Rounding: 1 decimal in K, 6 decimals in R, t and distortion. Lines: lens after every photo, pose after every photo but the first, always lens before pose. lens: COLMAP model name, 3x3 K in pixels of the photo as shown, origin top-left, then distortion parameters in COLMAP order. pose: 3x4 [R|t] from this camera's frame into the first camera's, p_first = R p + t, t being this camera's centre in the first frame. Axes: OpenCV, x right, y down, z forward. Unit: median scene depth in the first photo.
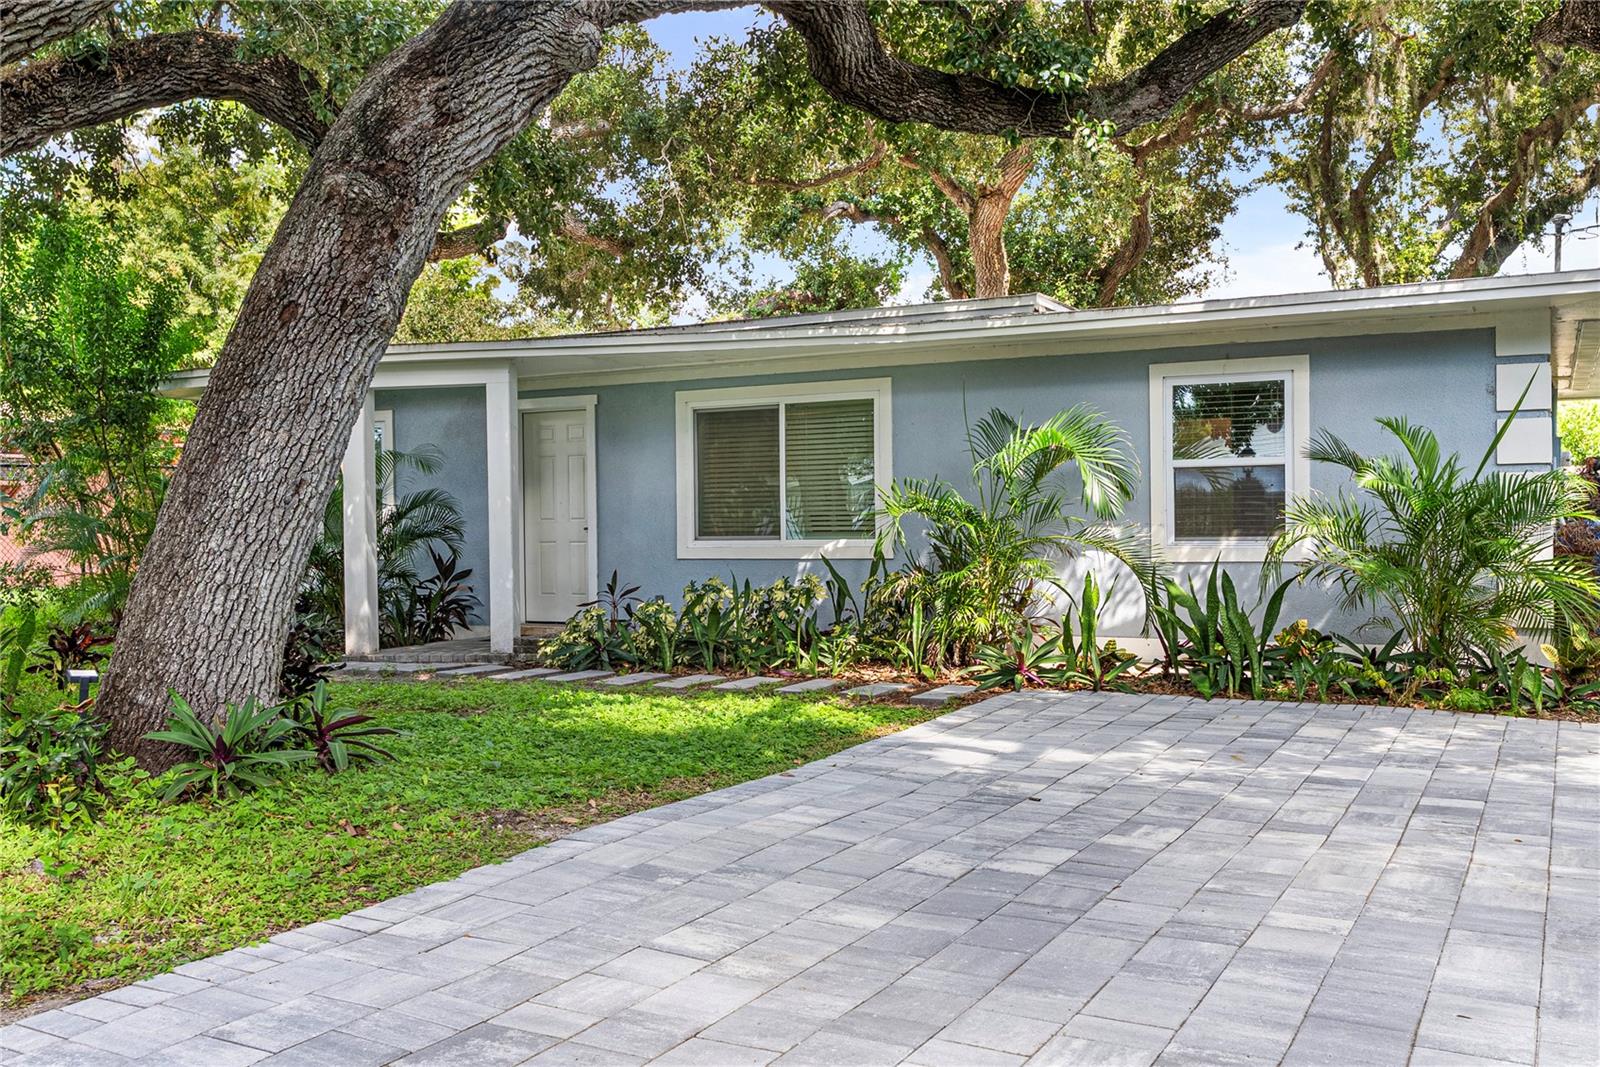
lens RADIAL K [[1412.7, 0, 800.6], [0, 1412.7, 530.4], [0, 0, 1]] dist [0.016400, -0.005622]
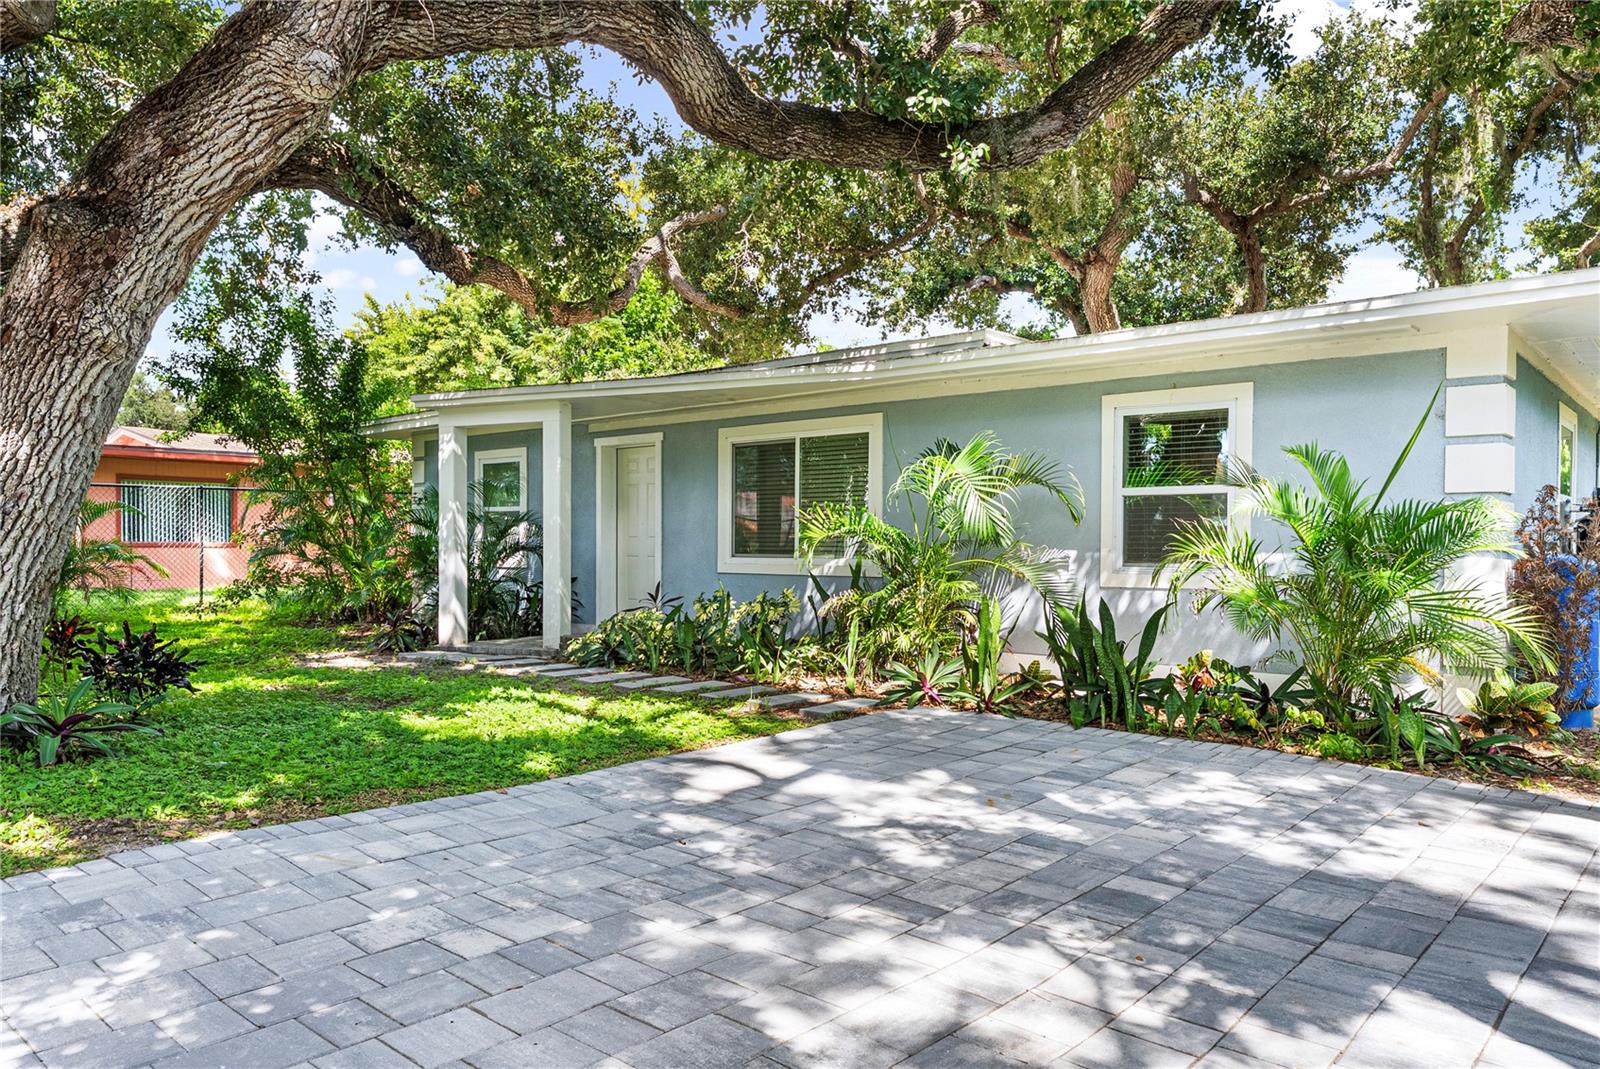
lens RADIAL K [[1088.7, 0, 782.1], [0, 1088.7, 563.1], [0, 0, 1]] dist [-0.006103, 0.010851]
pose [[0.972219, 0.020843, -0.233145, 0.245899], [-0.017910, 0.999732, 0.014692, -0.002861], [0.233389, -0.010108, 0.972331, 0.202988]]
